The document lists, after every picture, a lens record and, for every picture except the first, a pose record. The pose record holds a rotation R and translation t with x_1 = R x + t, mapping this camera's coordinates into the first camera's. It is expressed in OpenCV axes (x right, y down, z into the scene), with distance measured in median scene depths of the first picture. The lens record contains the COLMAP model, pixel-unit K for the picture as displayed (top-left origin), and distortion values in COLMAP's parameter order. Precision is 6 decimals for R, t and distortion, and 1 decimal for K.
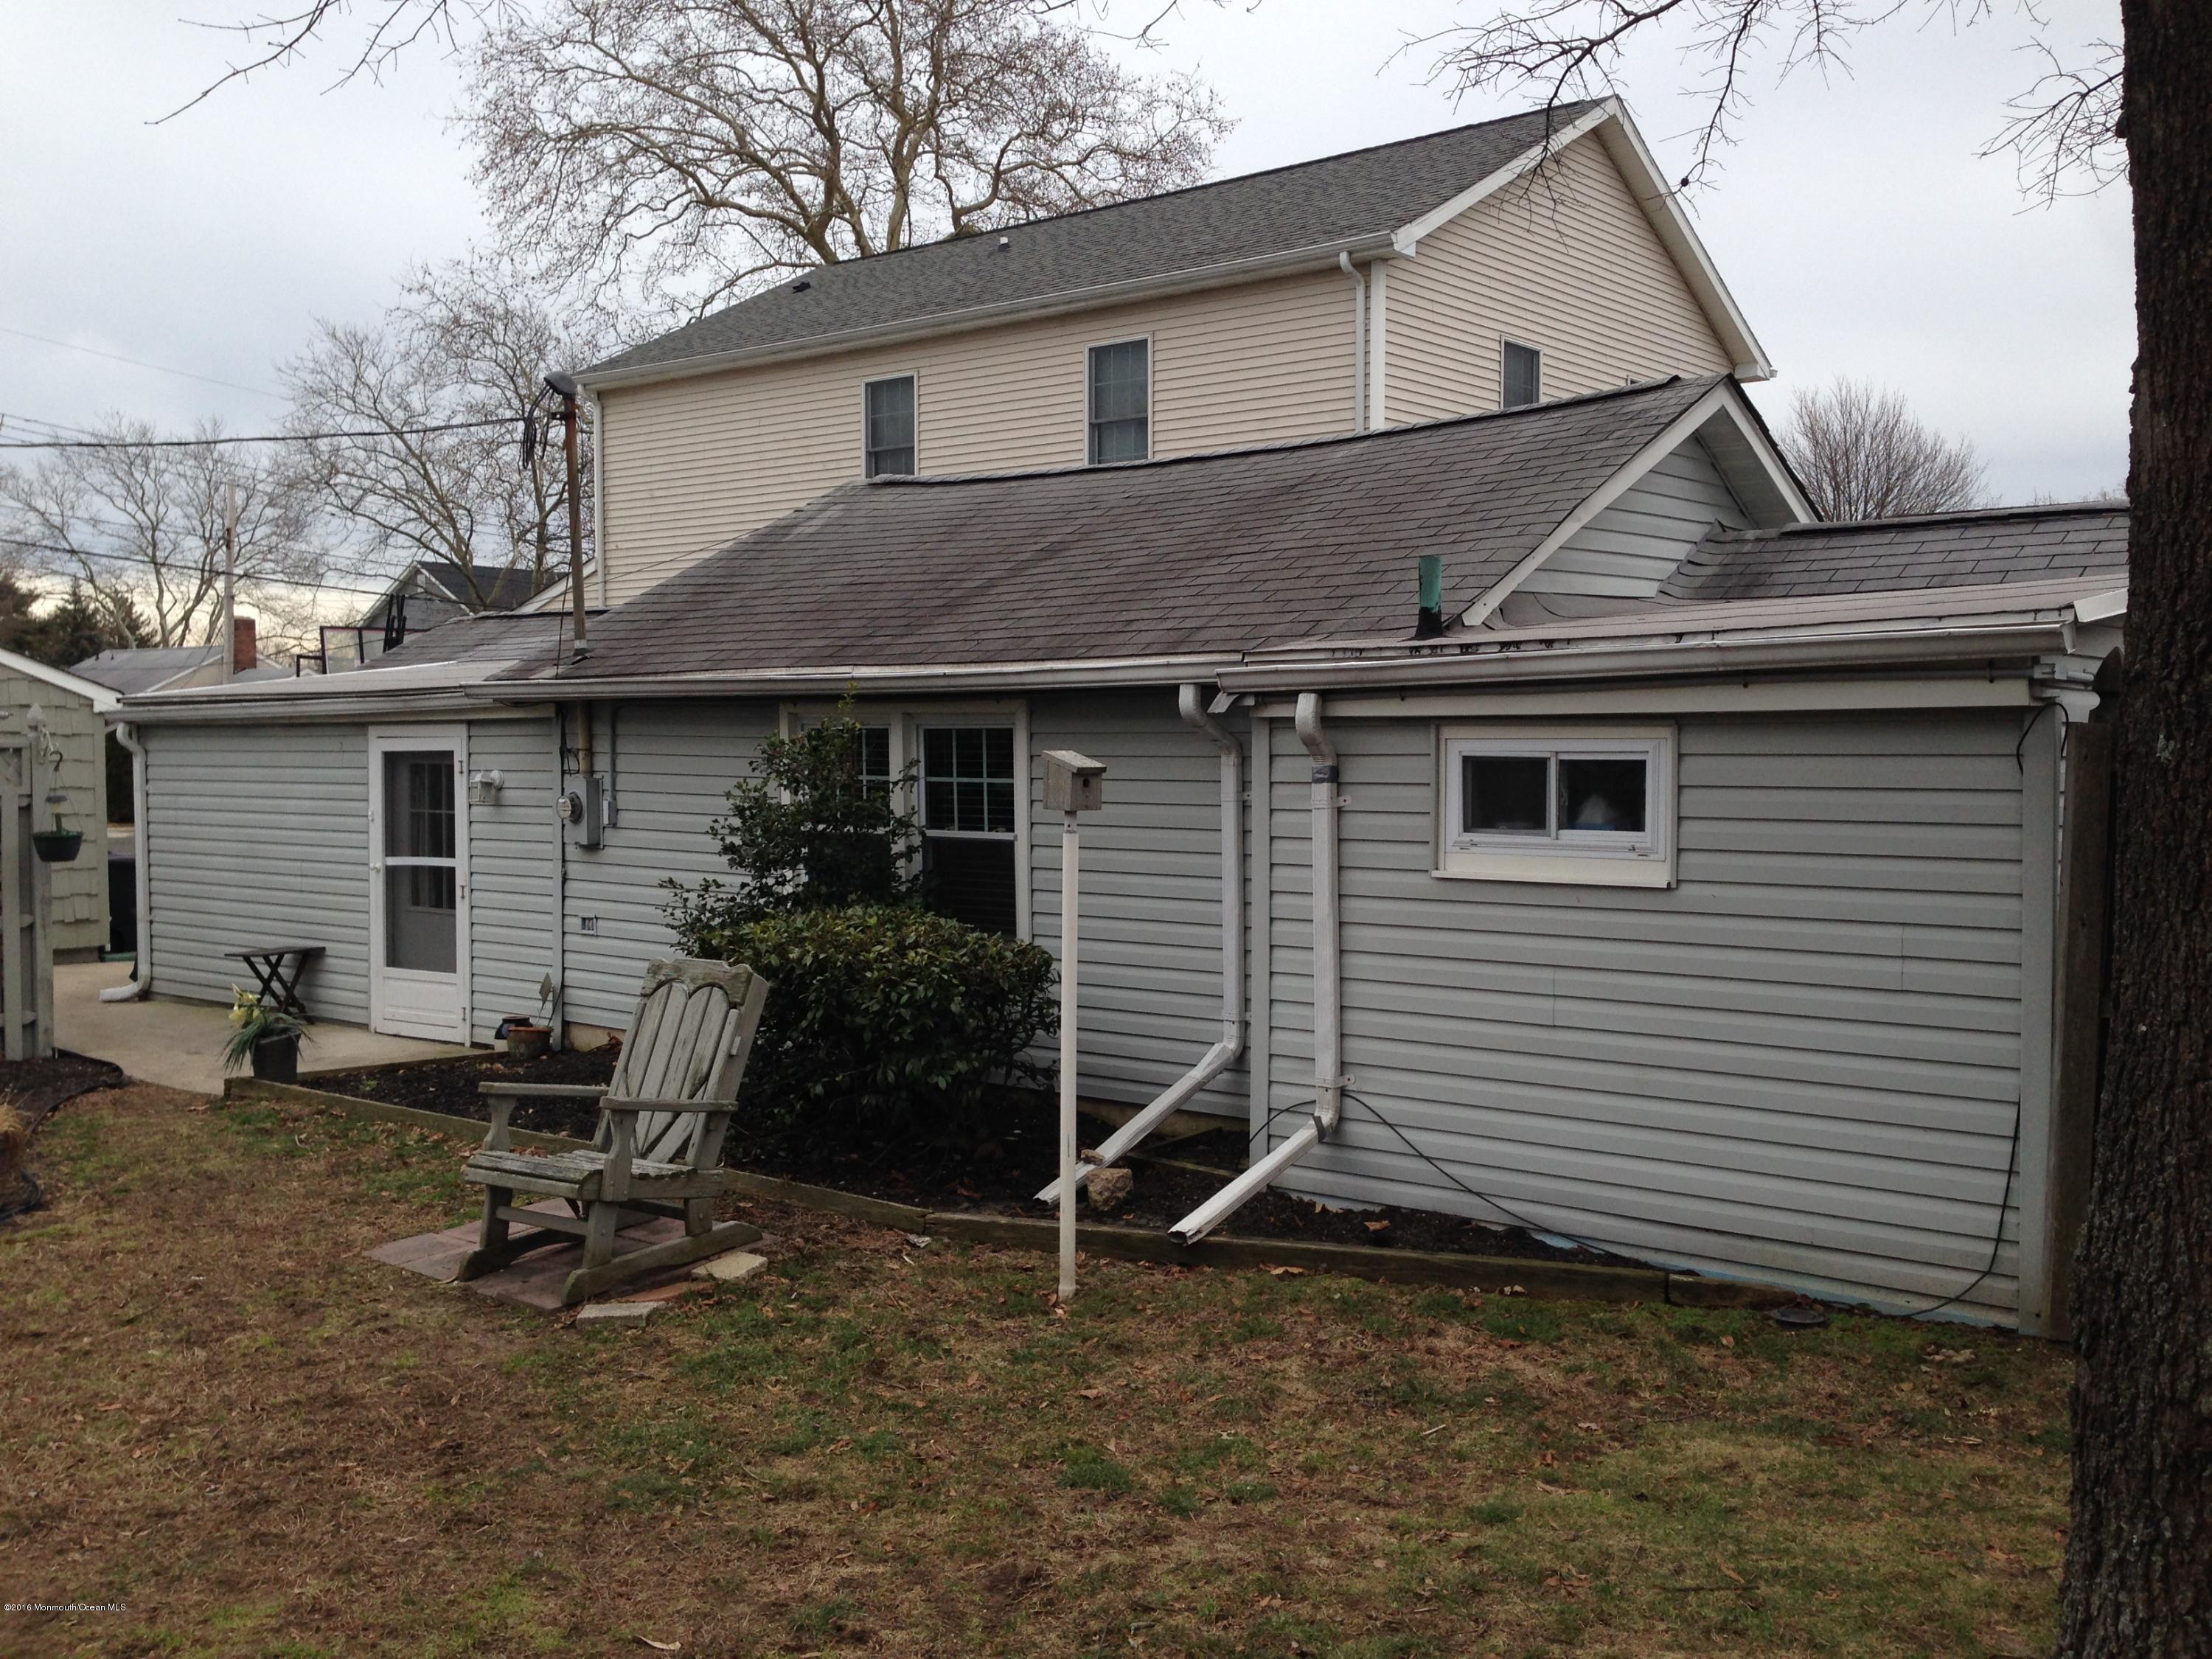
lens RADIAL K [[2051.8, 0, 1102.8], [0, 2051.8, 821.8], [0, 0, 1]] dist [0.016973, 0.000000]
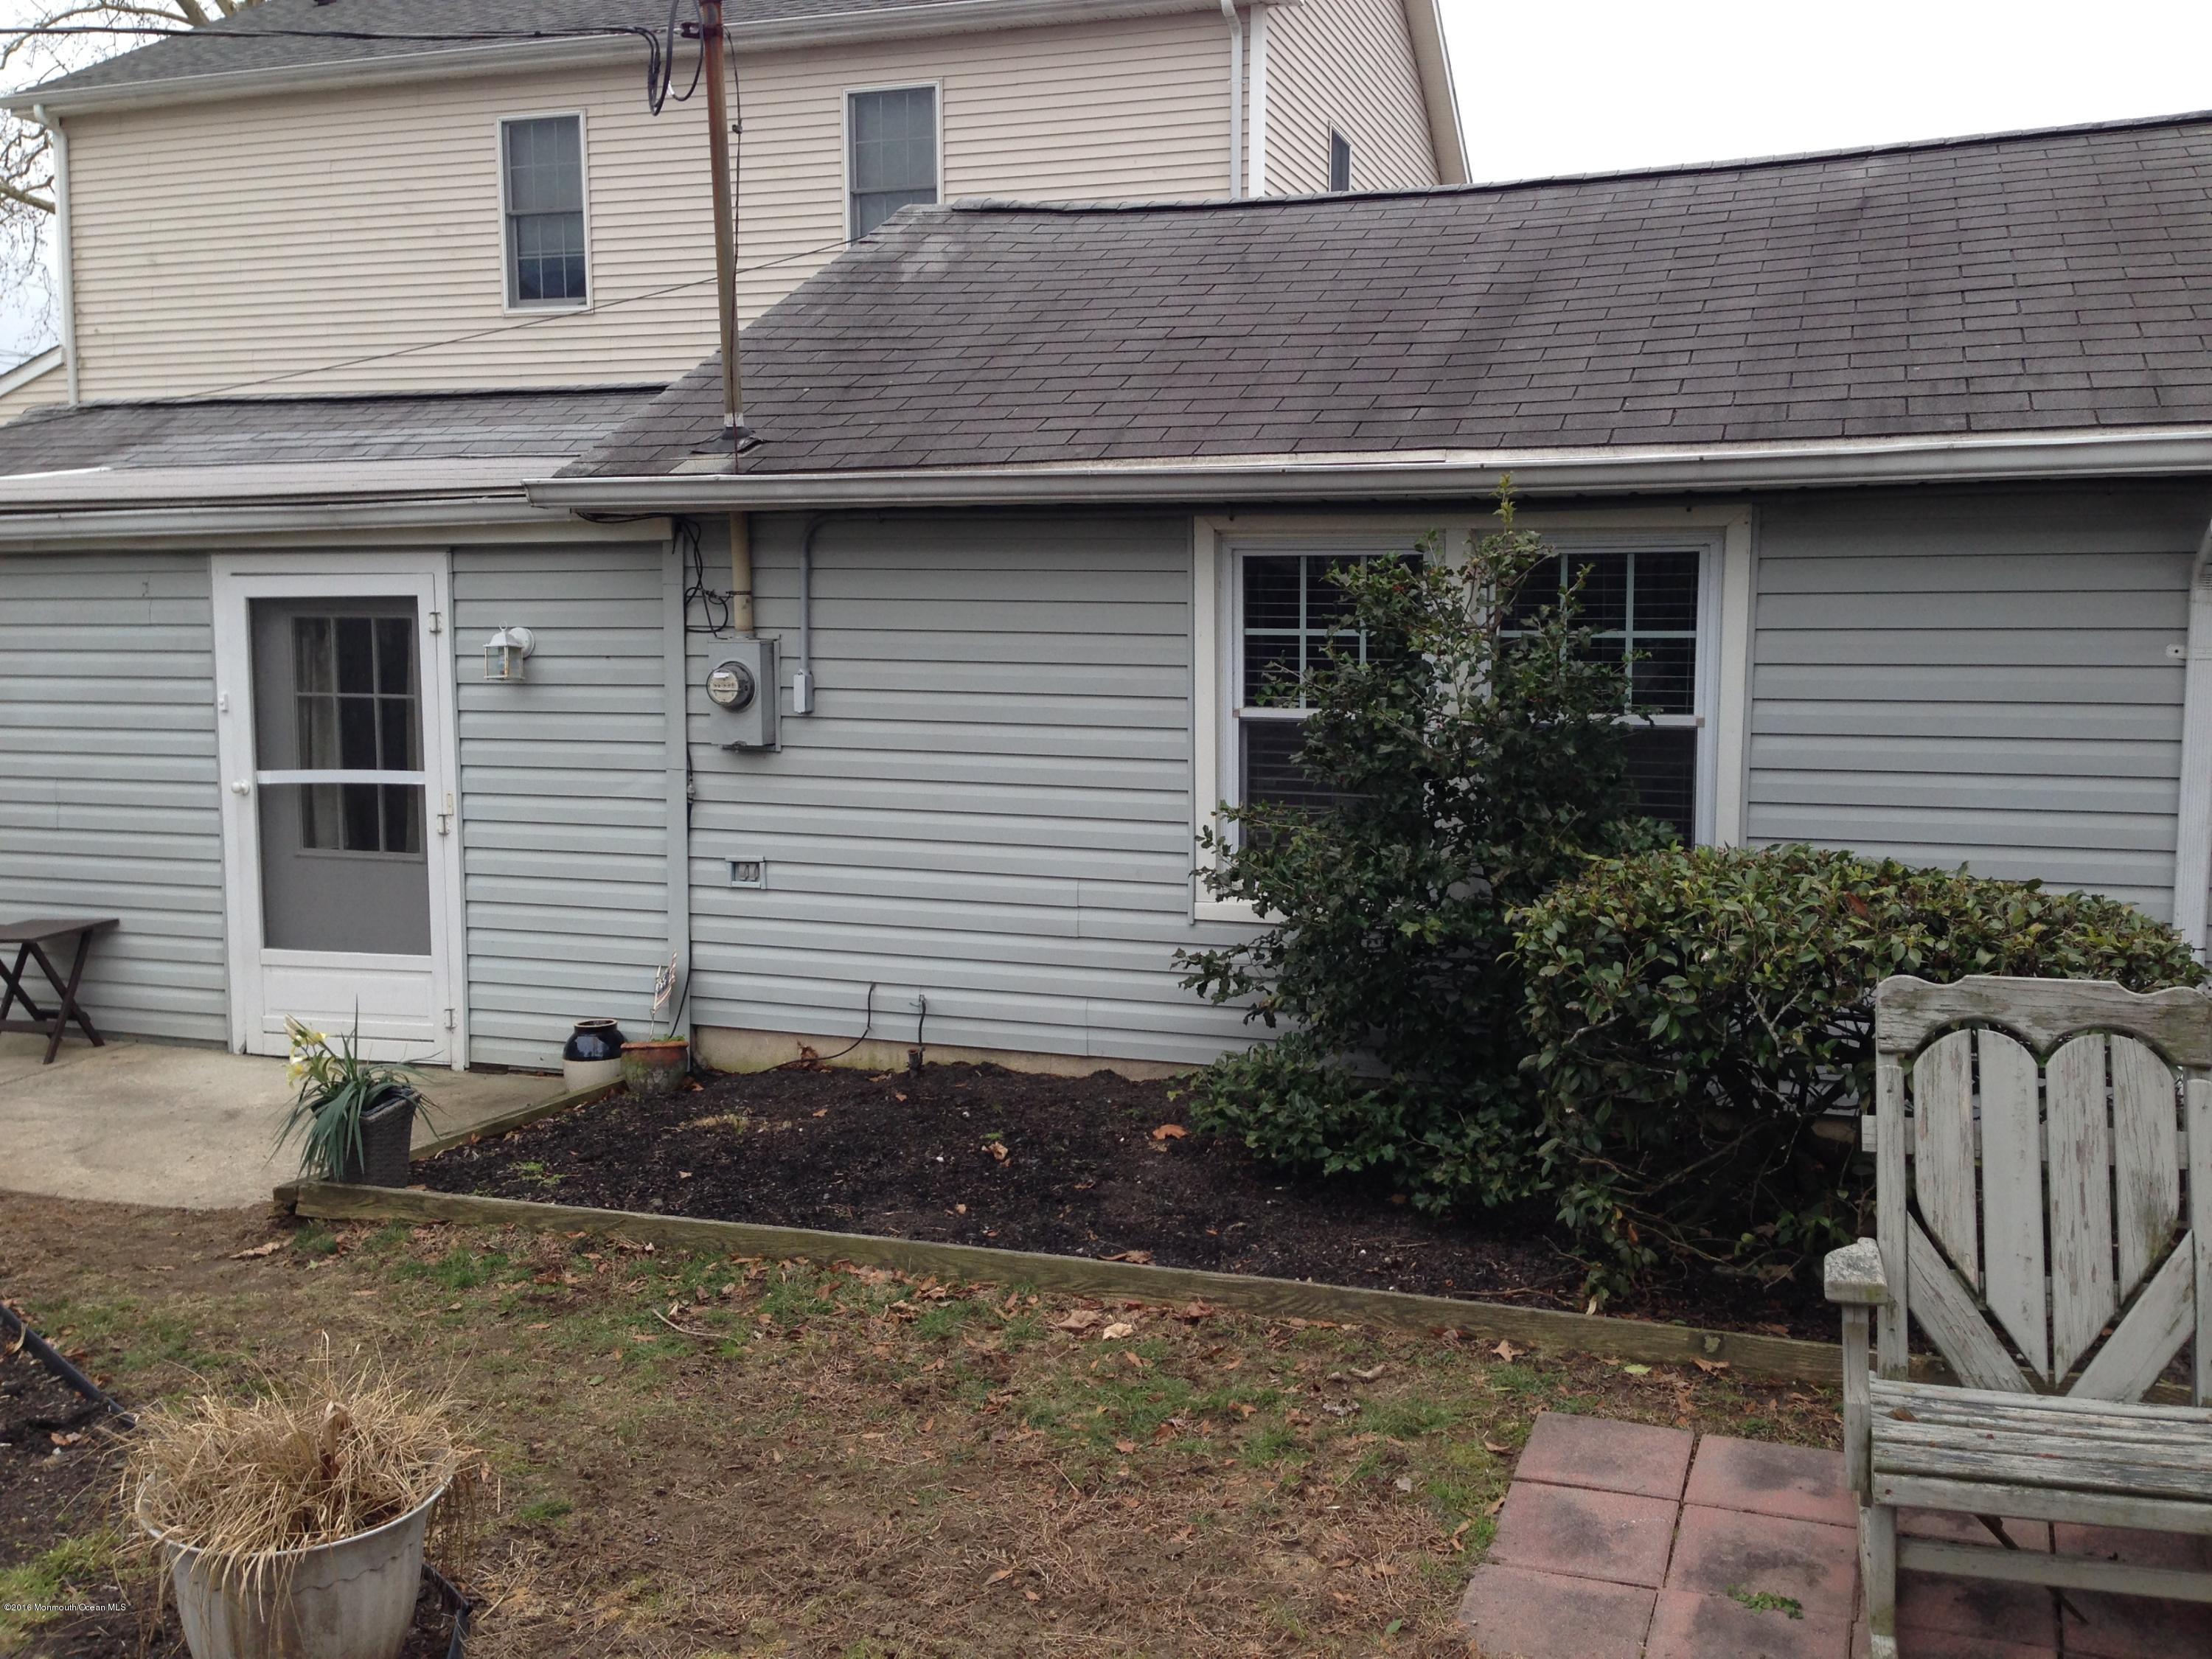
lens RADIAL K [[2051.8, 0, 1110.4], [0, 2051.8, 839.3], [0, 0, 1]] dist [0.016973, 0.000000]
pose [[0.935362, -0.040114, 0.351409, -0.342160], [0.014002, 0.996968, 0.076536, -0.006233], [-0.353413, -0.066669, 0.933089, 0.349338]]
